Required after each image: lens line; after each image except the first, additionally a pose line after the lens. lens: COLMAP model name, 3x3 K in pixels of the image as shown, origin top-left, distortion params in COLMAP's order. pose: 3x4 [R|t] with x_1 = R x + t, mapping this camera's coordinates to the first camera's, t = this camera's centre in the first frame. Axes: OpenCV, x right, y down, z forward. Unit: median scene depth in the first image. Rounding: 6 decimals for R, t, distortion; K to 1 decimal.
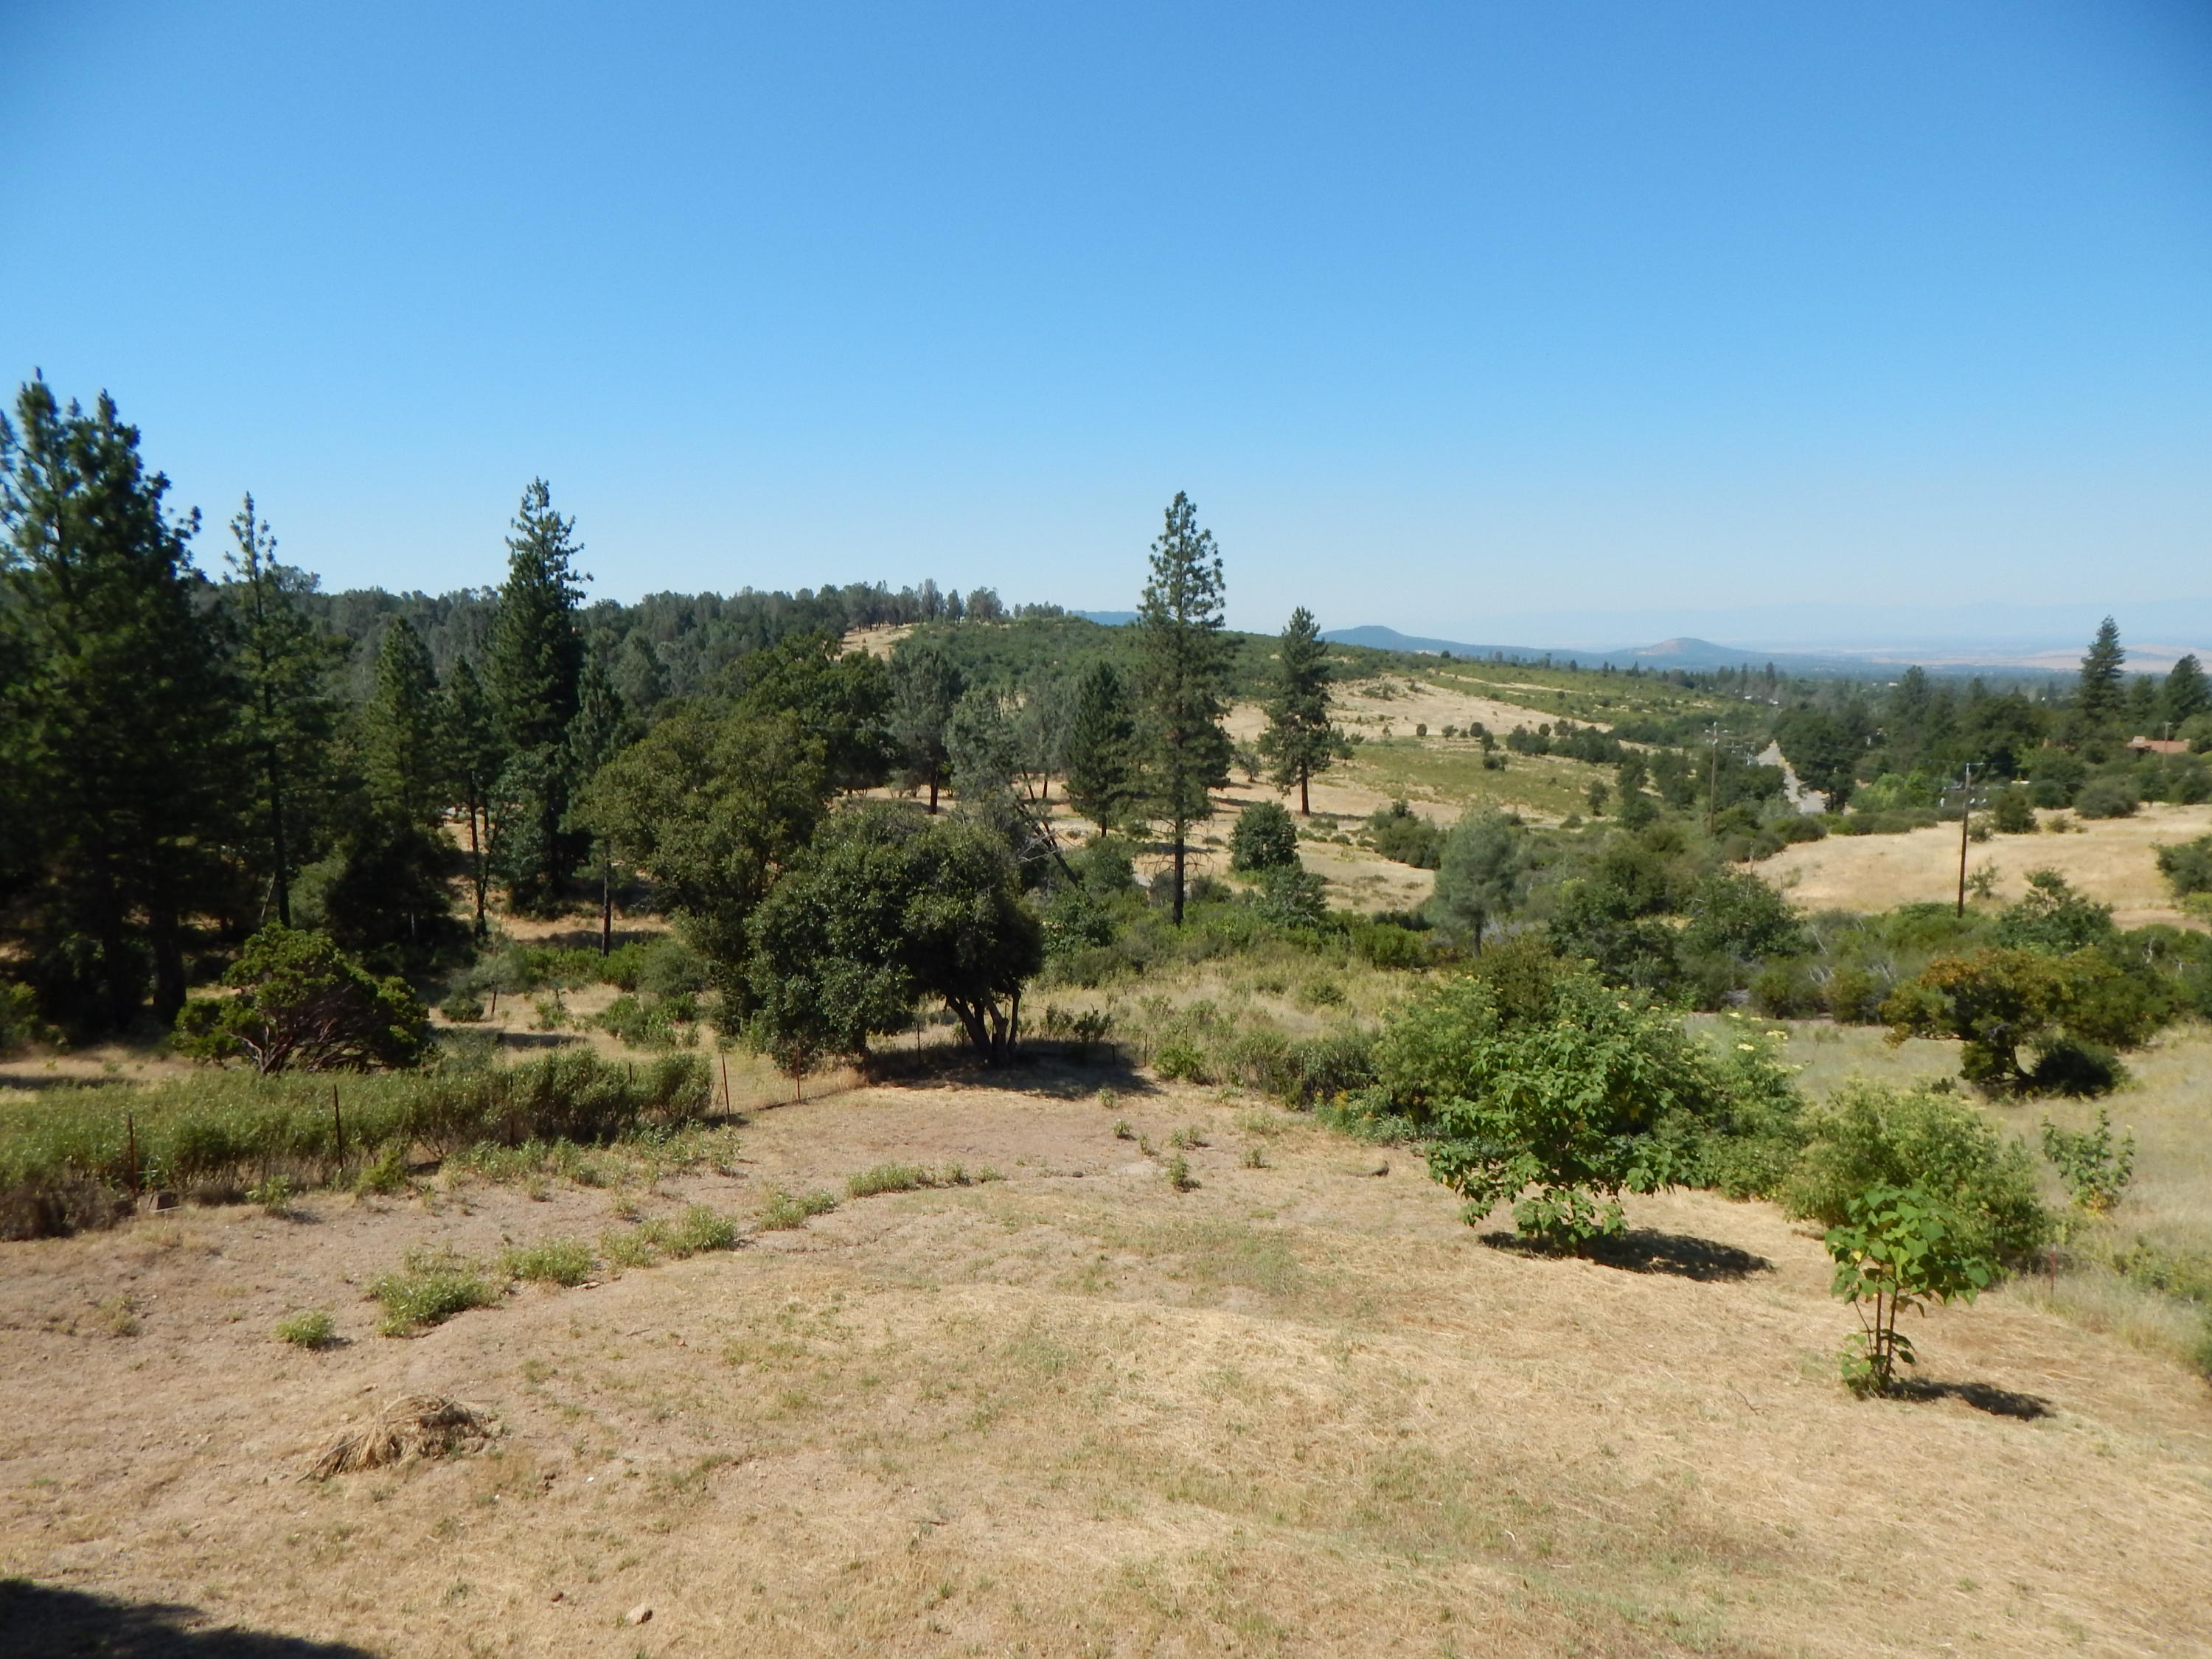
lens RADIAL K [[1475.0, 0, 1112.5], [0, 1475.0, 812.4], [0, 0, 1]] dist [0.014197, -0.015820]
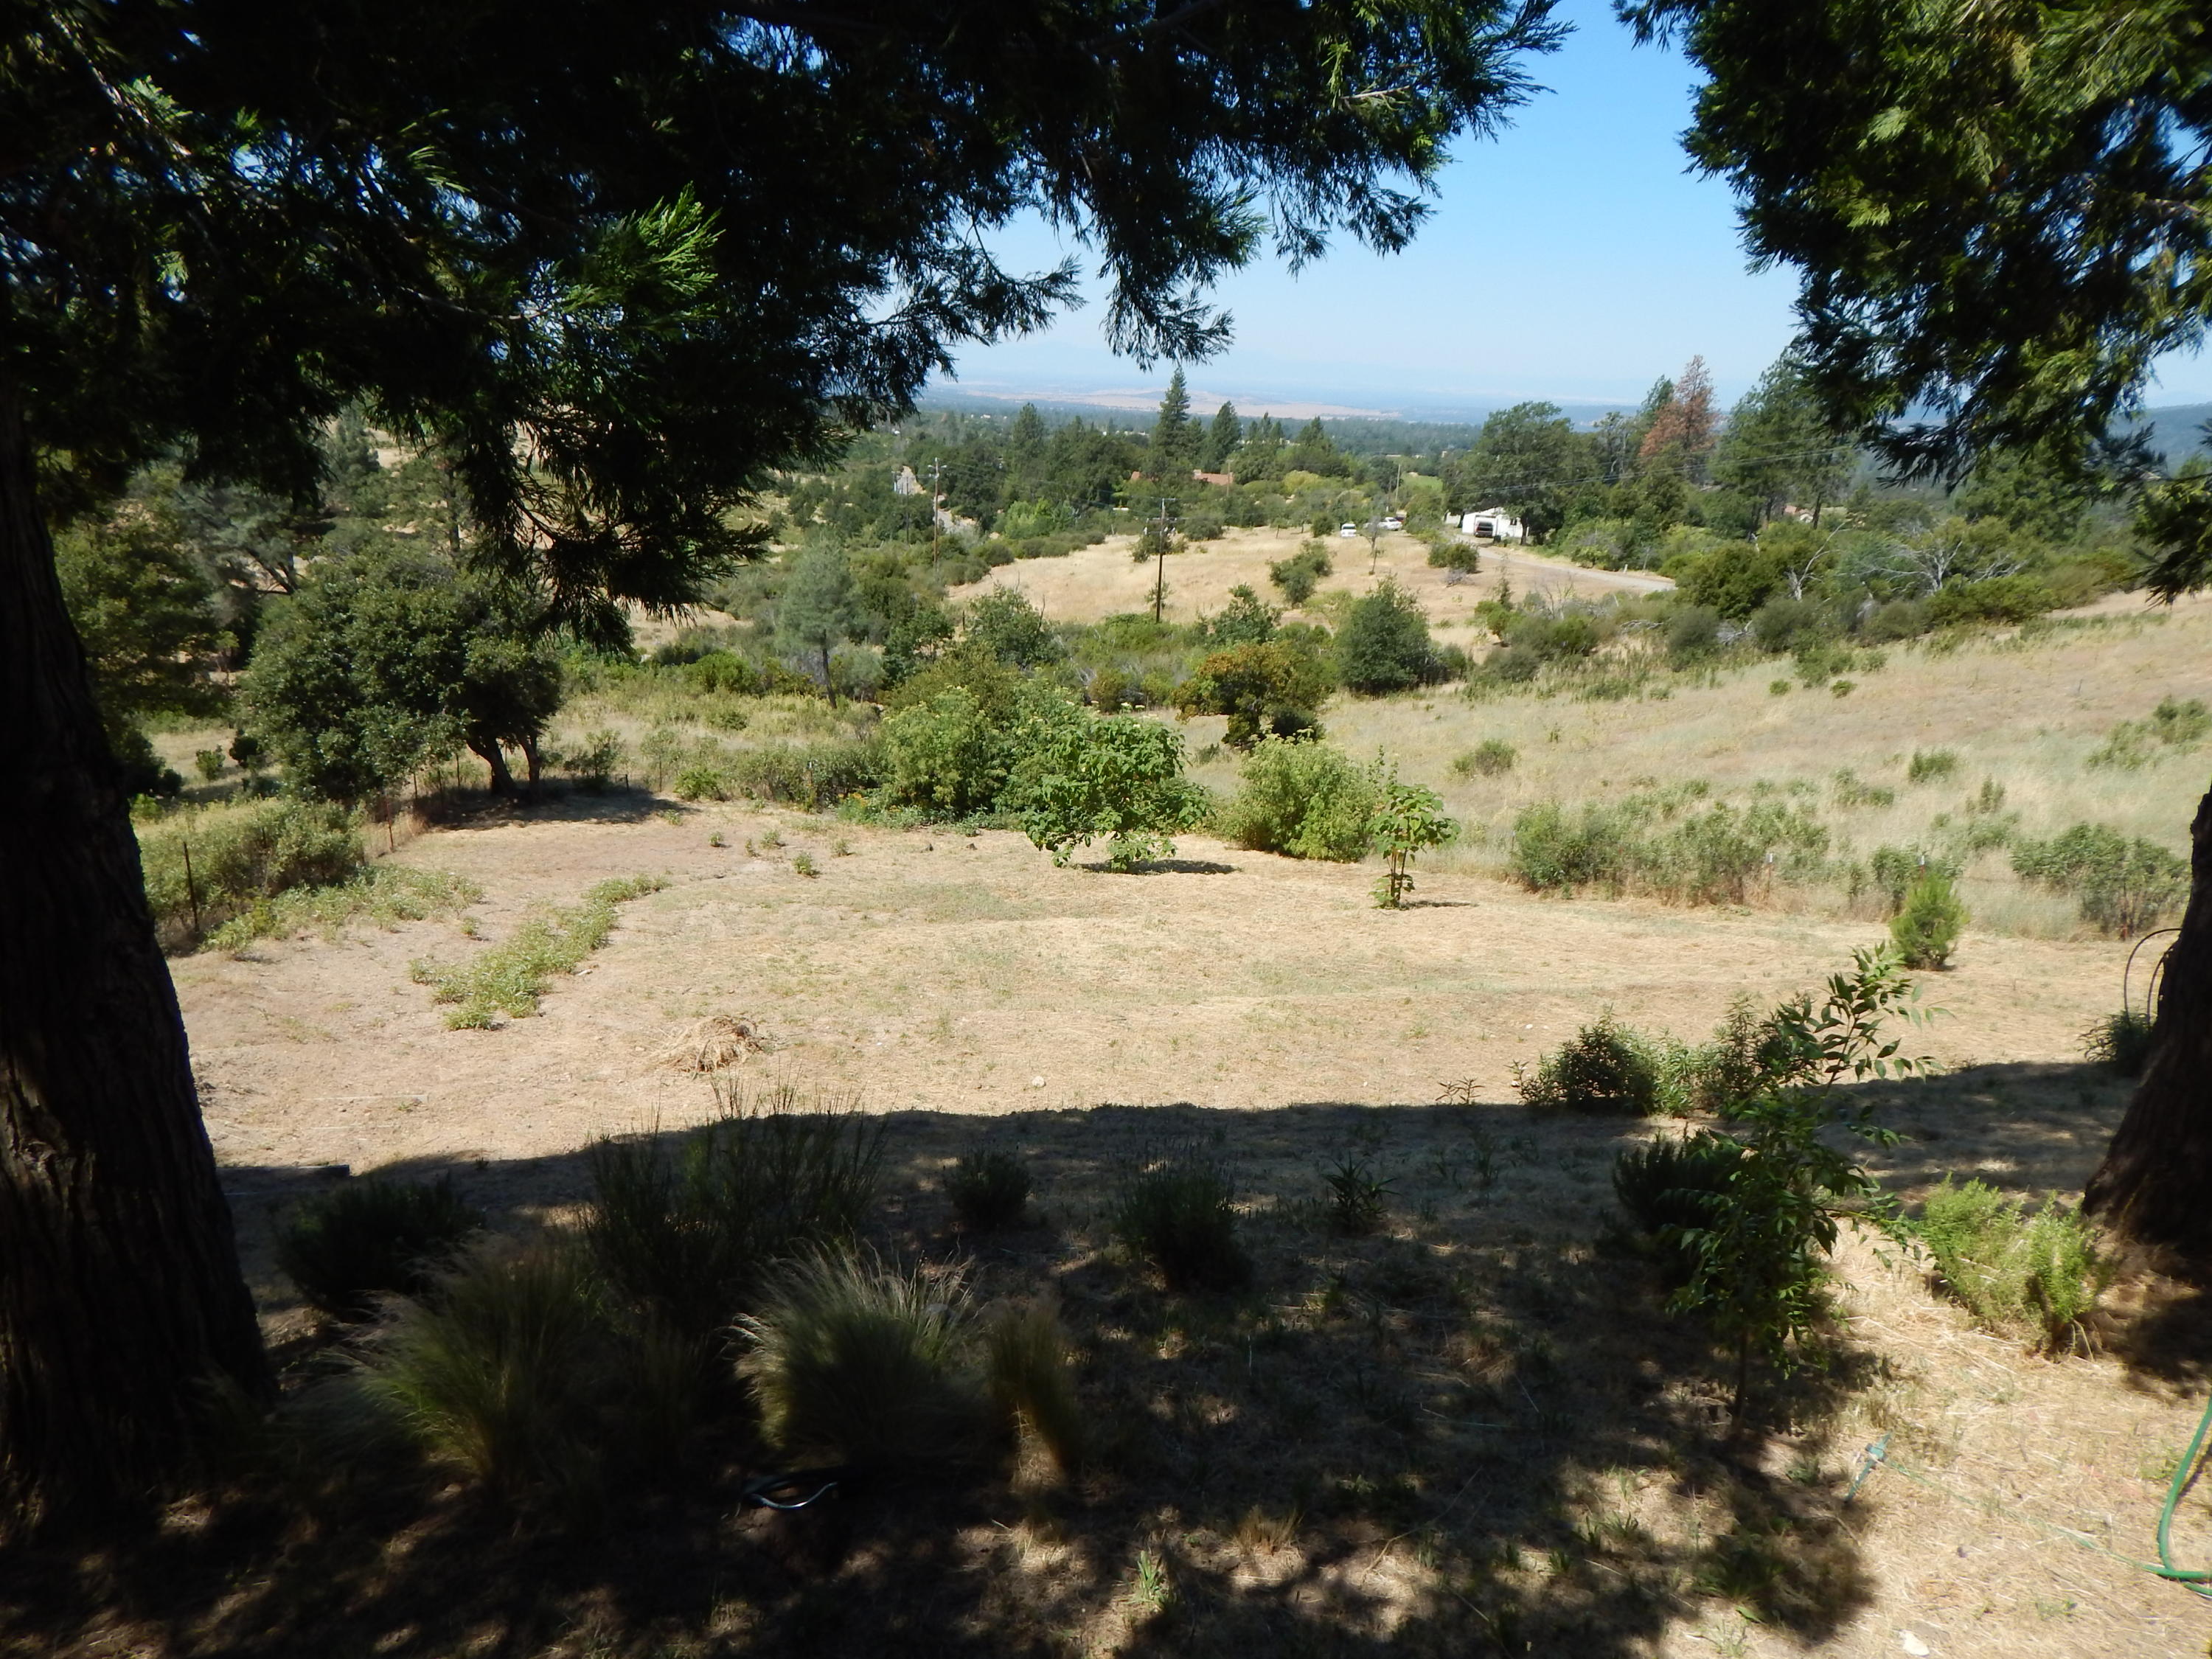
lens RADIAL K [[1469.4, 0, 1106.0], [0, 1469.4, 829.5], [0, 0, 1]] dist [-0.027818, 0.032691]
pose [[0.846751, -0.117227, 0.518913, -0.141215], [0.014689, 0.980199, 0.197468, -0.005158], [-0.531786, -0.159584, 0.831707, -0.040591]]
